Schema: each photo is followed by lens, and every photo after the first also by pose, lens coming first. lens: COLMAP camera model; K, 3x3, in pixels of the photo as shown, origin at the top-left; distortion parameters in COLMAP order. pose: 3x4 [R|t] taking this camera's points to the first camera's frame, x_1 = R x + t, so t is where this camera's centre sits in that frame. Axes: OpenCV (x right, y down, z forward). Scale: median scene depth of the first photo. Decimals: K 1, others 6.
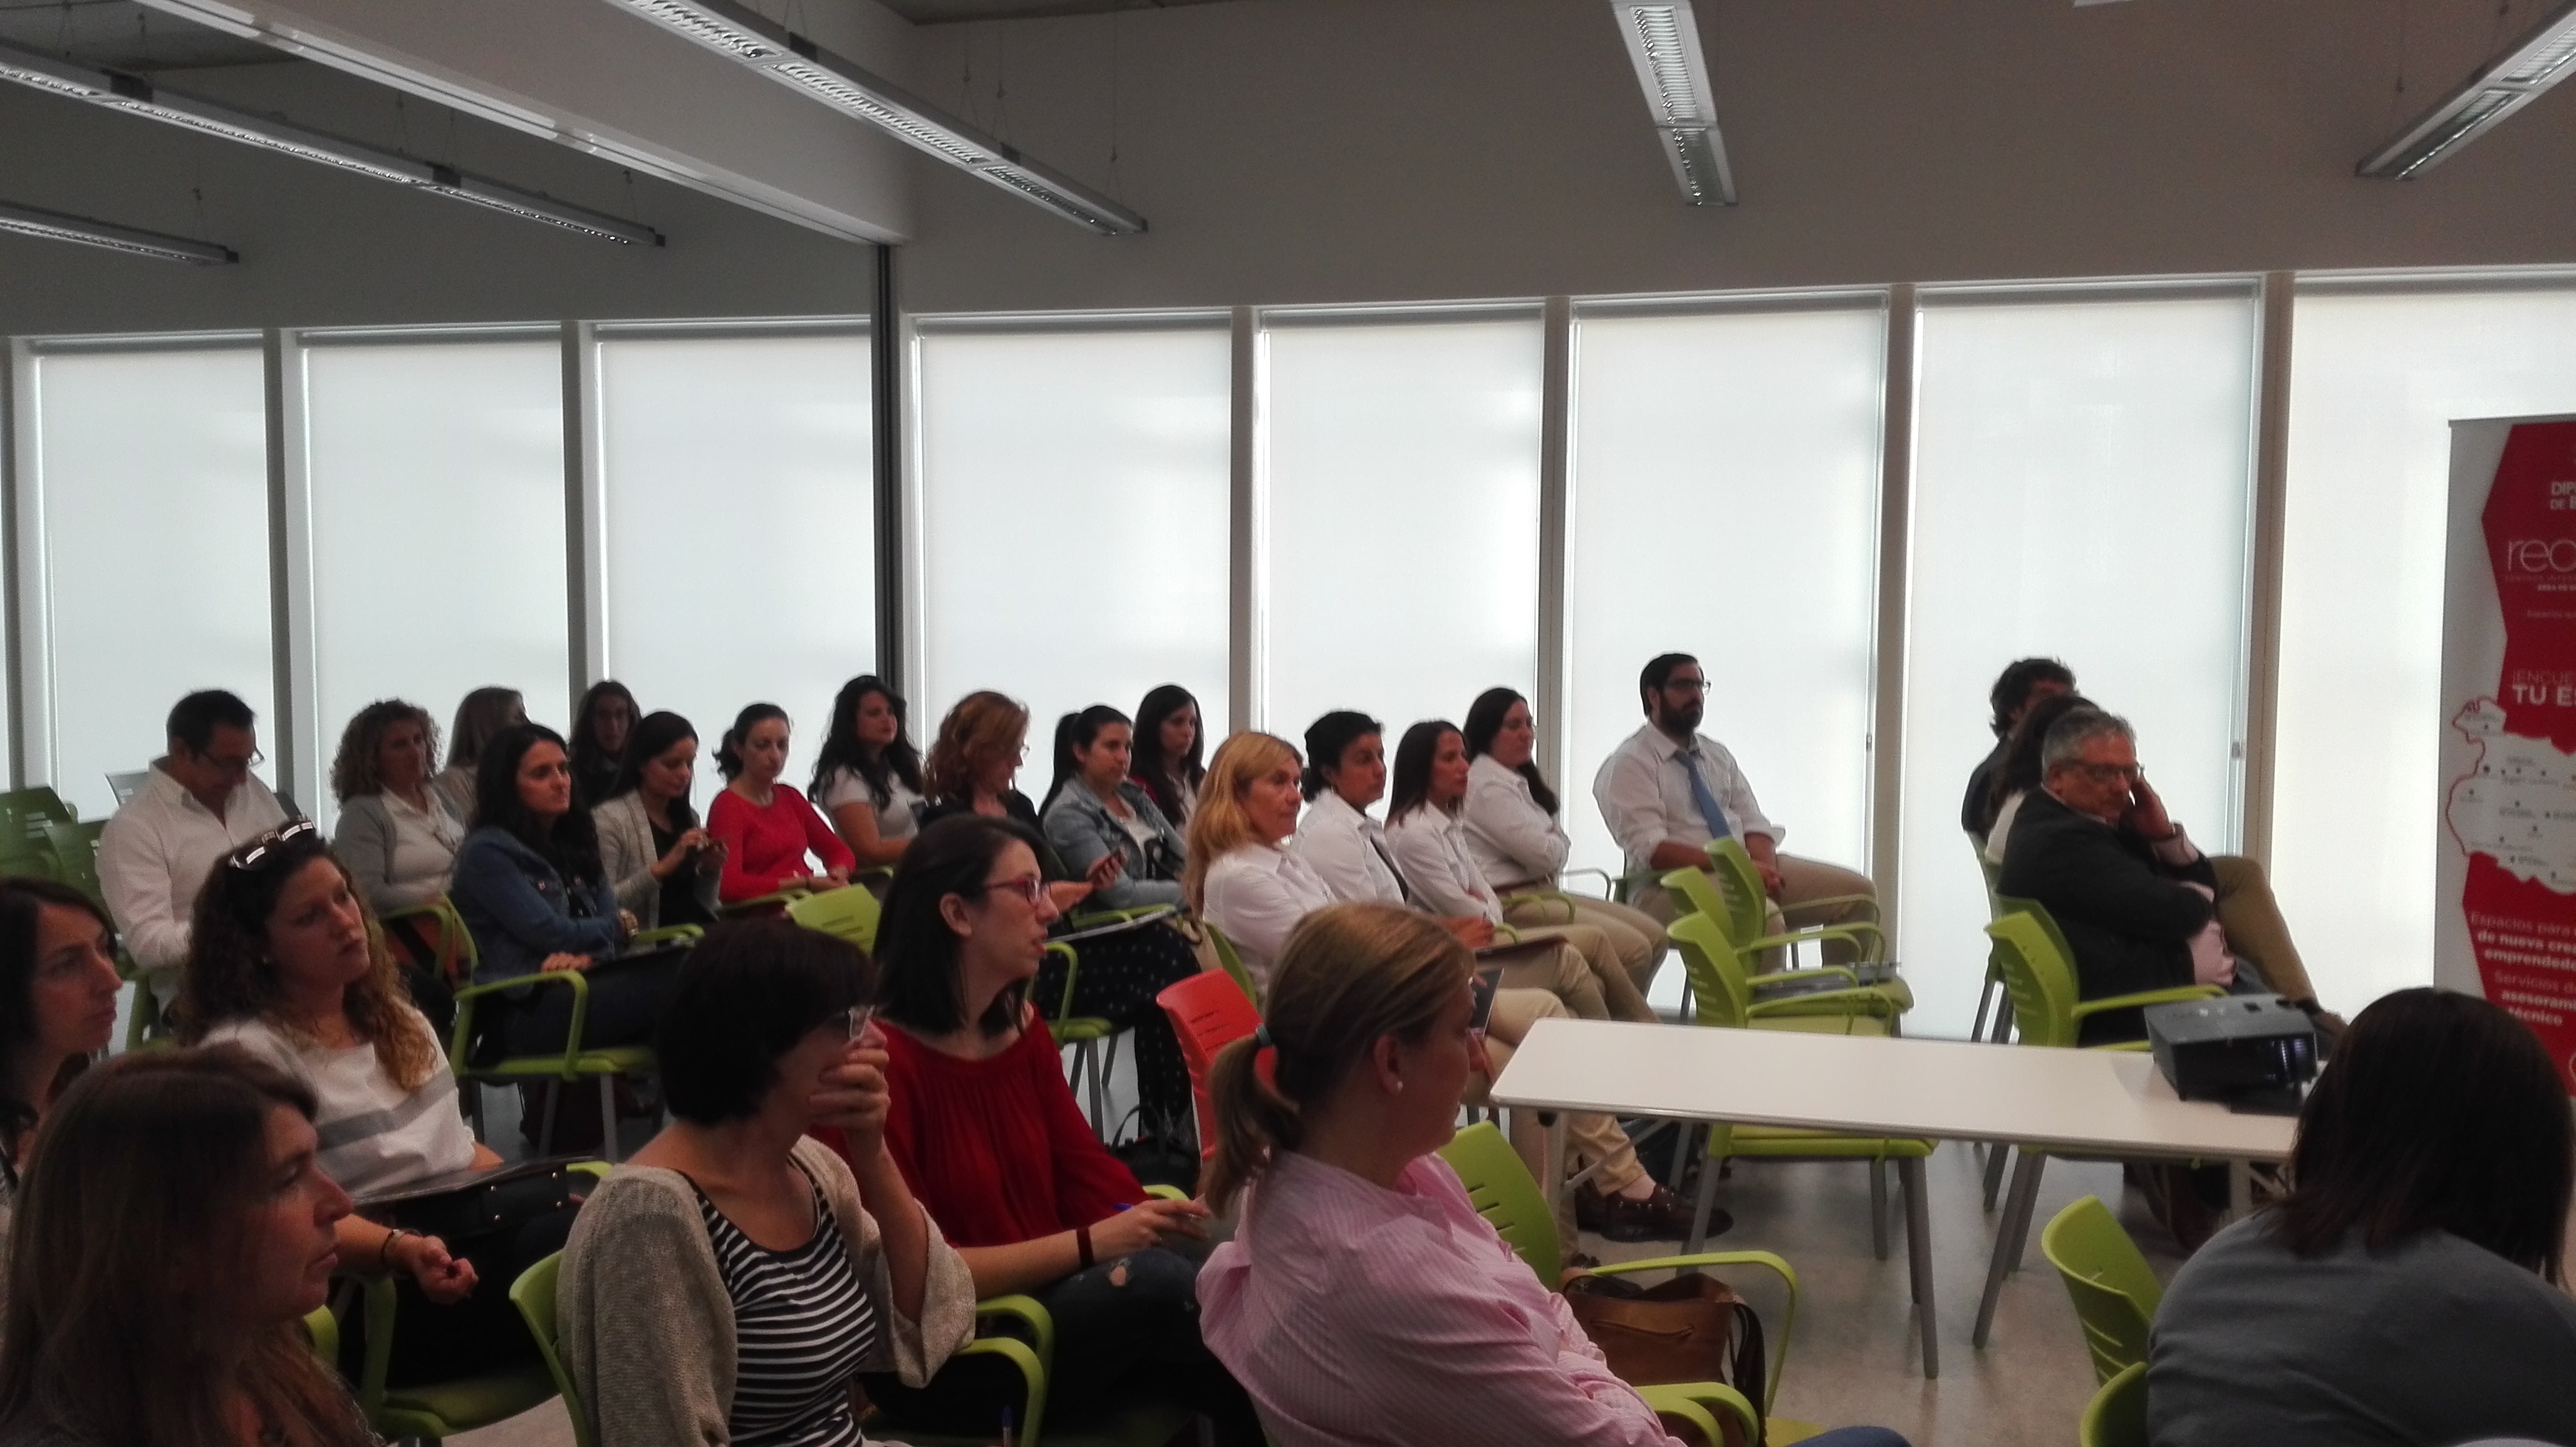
lens RADIAL K [[2074.6, 0, 1288.0], [0, 2074.6, 723.5], [0, 0, 1]] dist [0.001014, -0.081310]
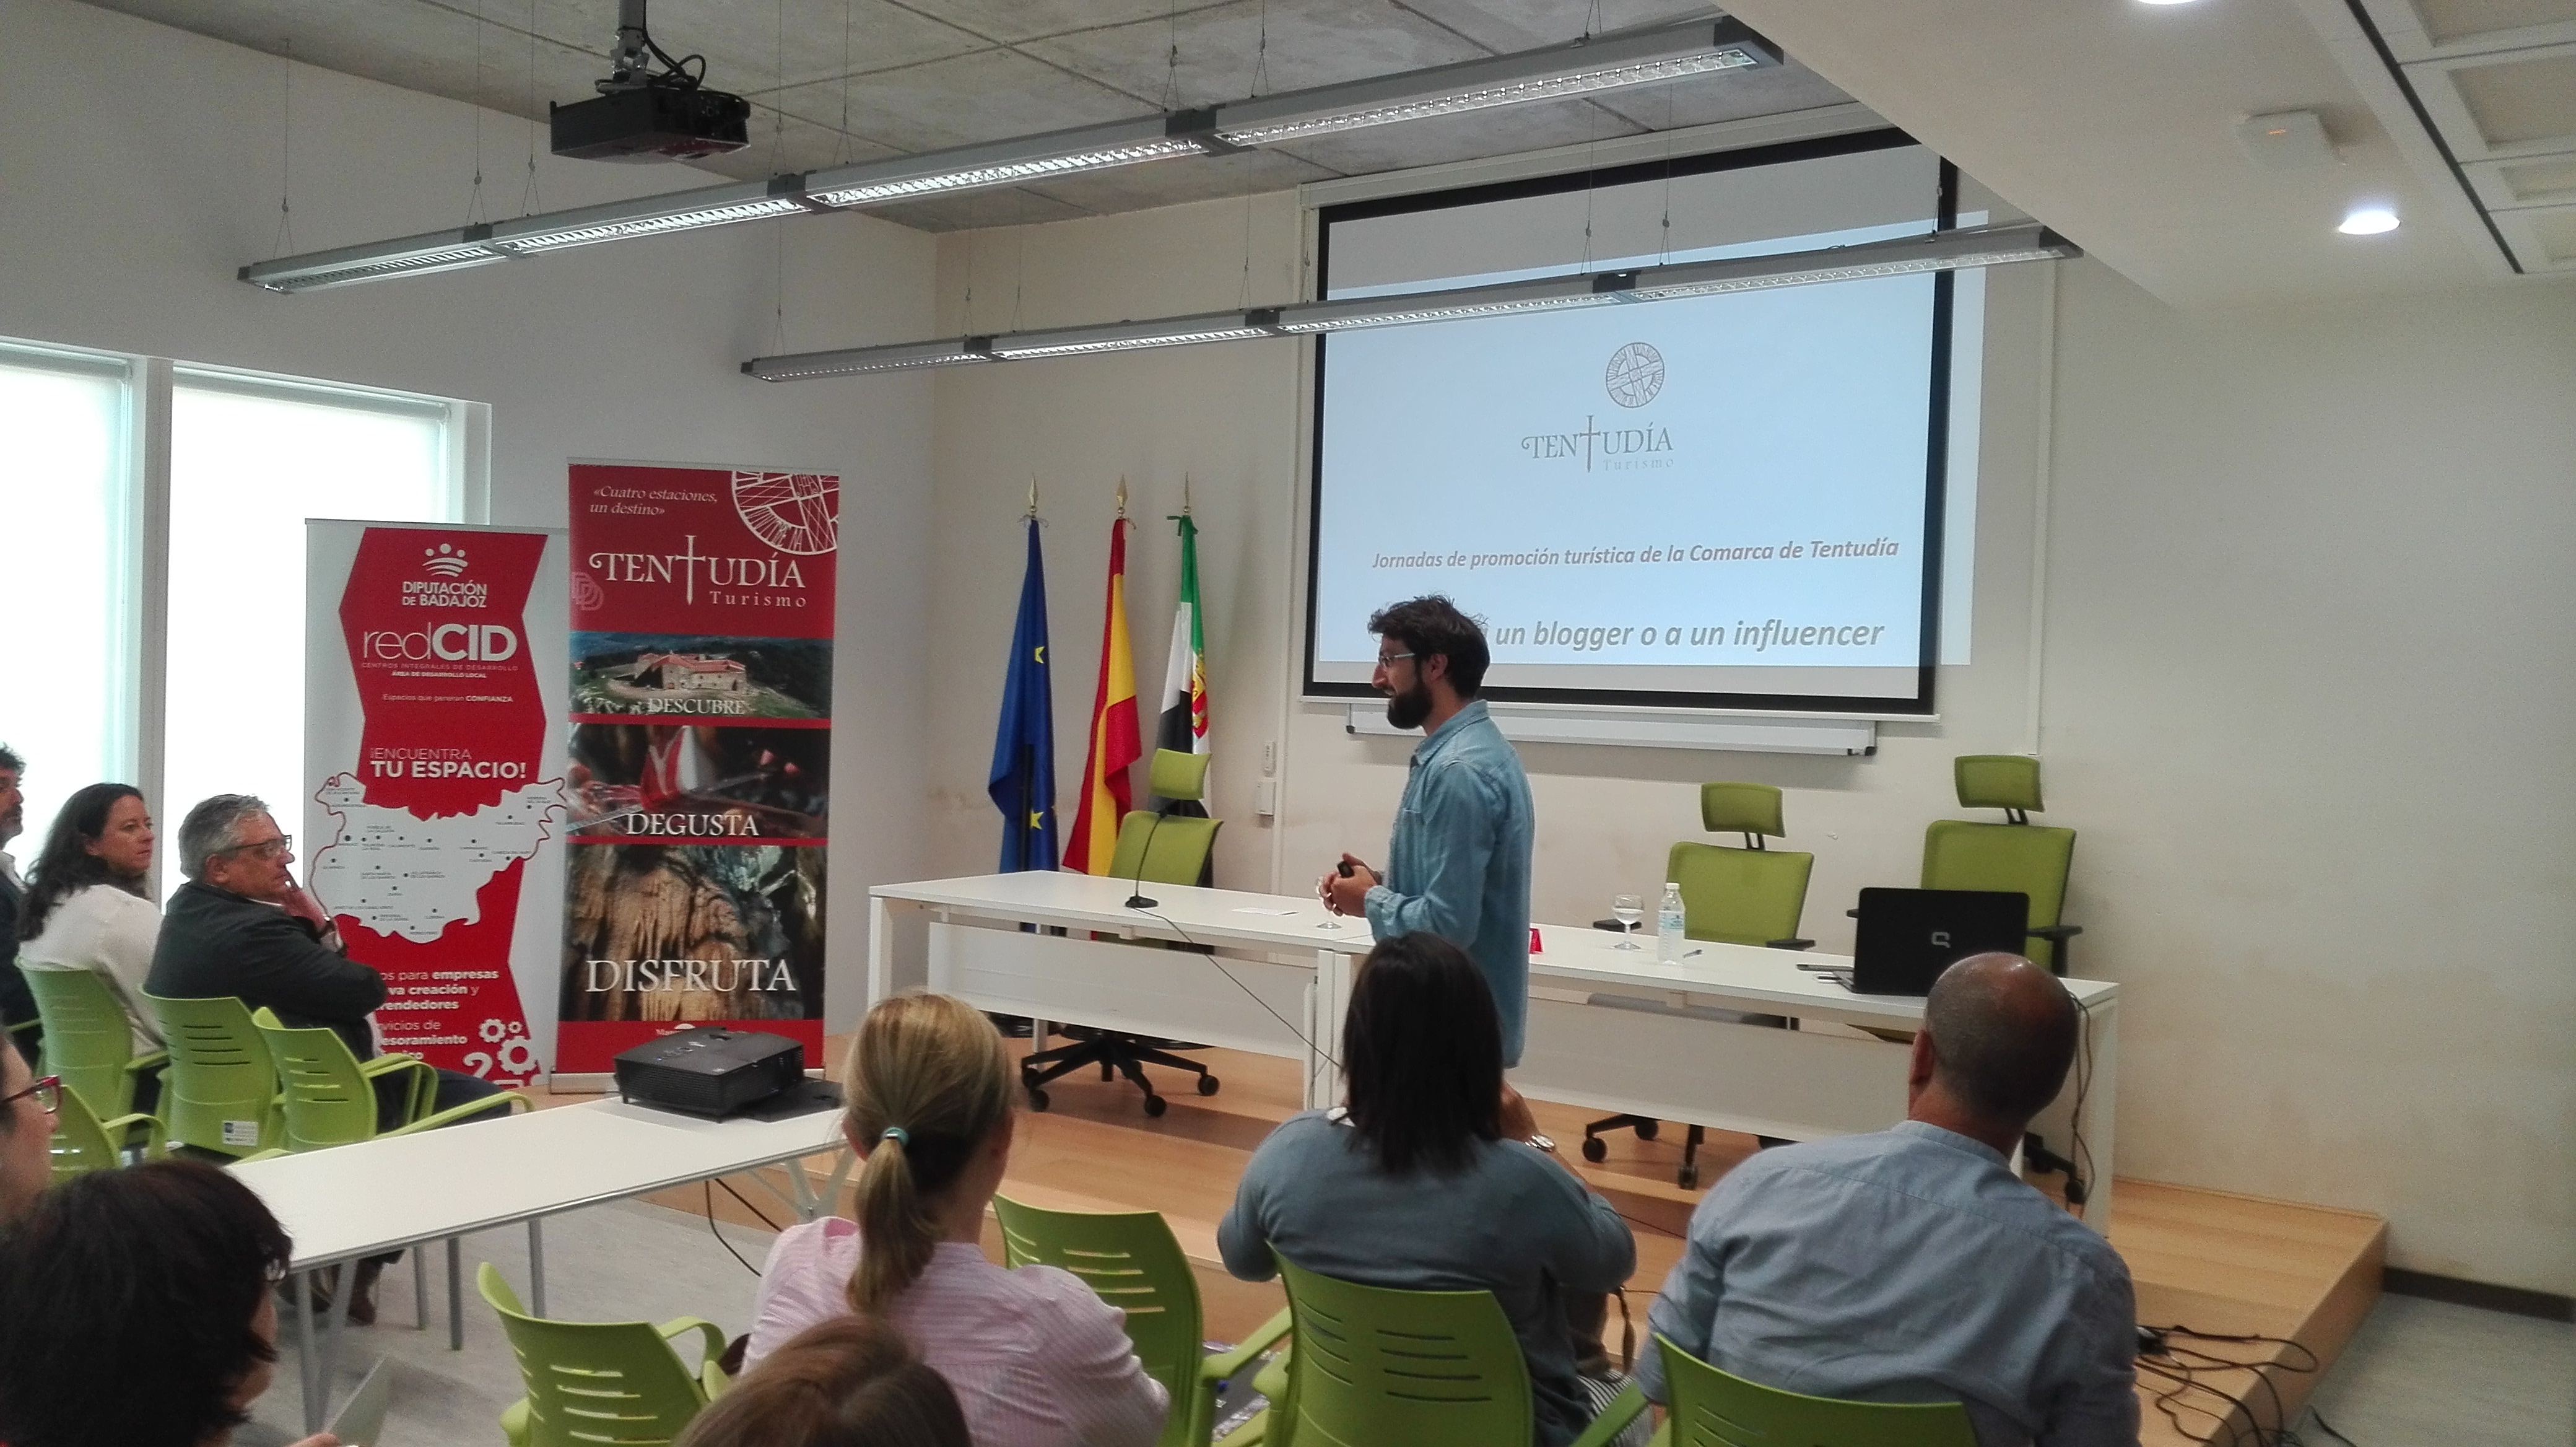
lens RADIAL K [[2074.6, 0, 1288.0], [0, 2074.6, 723.5], [0, 0, 1]] dist [0.001014, -0.081310]
pose [[0.378393, -0.007997, 0.925610, -0.252993], [0.037267, 0.999284, -0.006601, -0.013086], [-0.924895, 0.036993, 0.378420, 0.115324]]
